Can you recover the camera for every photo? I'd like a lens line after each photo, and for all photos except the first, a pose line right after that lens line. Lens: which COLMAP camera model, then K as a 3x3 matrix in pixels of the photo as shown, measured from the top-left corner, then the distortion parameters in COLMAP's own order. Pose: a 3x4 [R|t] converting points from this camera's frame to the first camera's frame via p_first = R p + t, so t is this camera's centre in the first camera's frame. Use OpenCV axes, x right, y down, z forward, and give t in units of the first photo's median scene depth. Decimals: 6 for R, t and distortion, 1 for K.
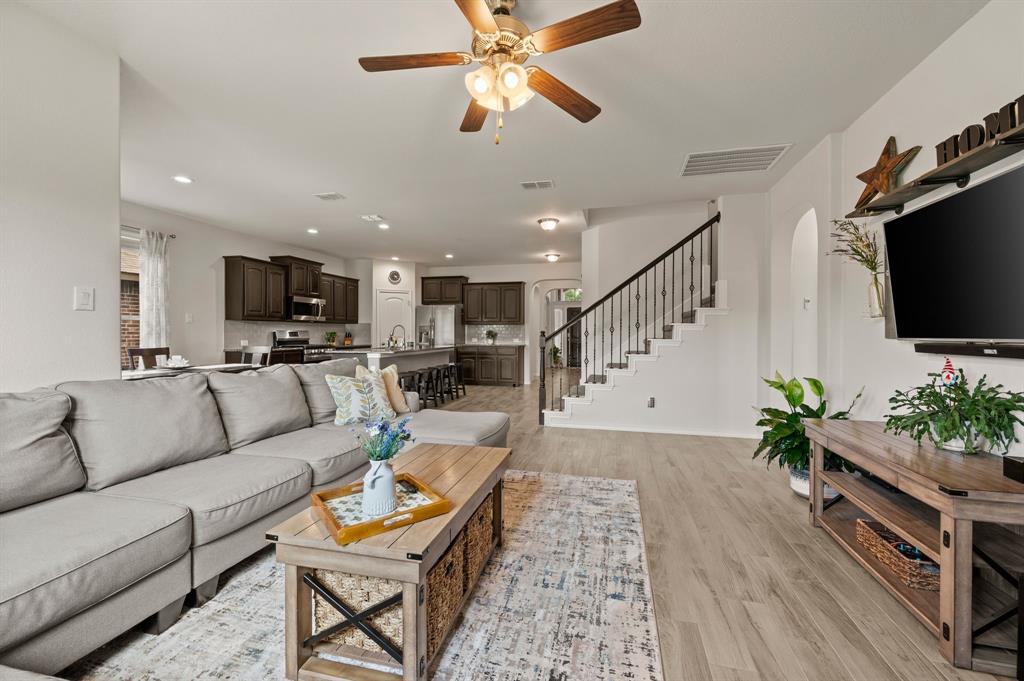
lens RADIAL K [[412.3, 0, 513.2], [0, 412.3, 335.8], [0, 0, 1]] dist [0.000317, 0.000153]
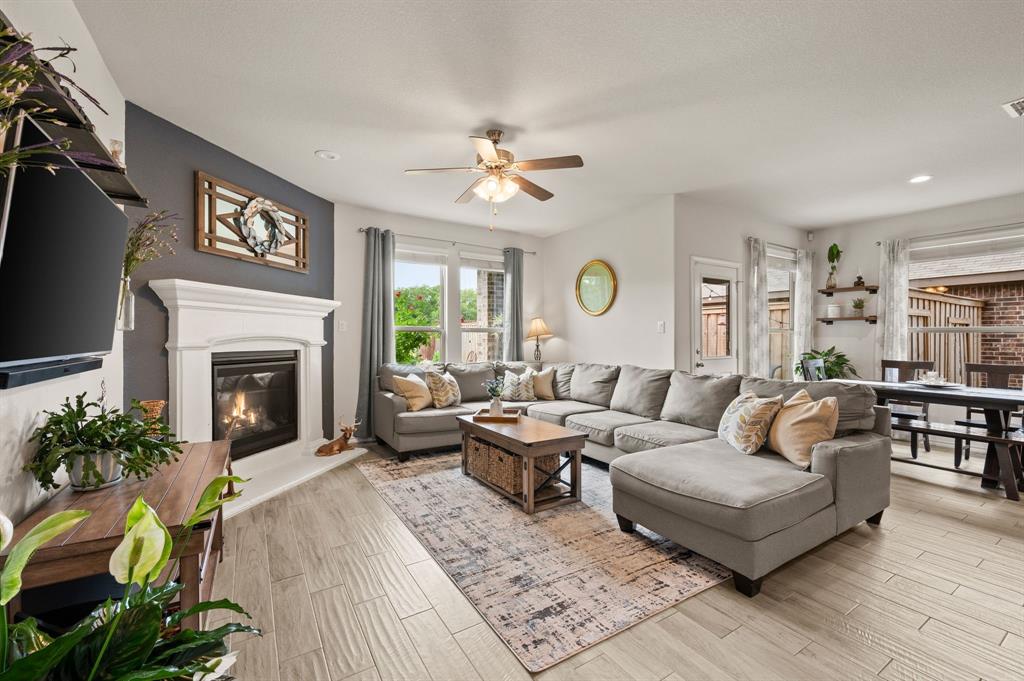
lens RADIAL K [[412.3, 0, 508.9], [0, 412.3, 338.6], [0, 0, 1]] dist [0.000317, 0.000153]
pose [[-0.695562, -0.004141, -0.718454, 0.973513], [-0.011642, 0.999917, 0.005508, -0.036772], [0.718371, 0.012195, -0.695553, 1.946645]]
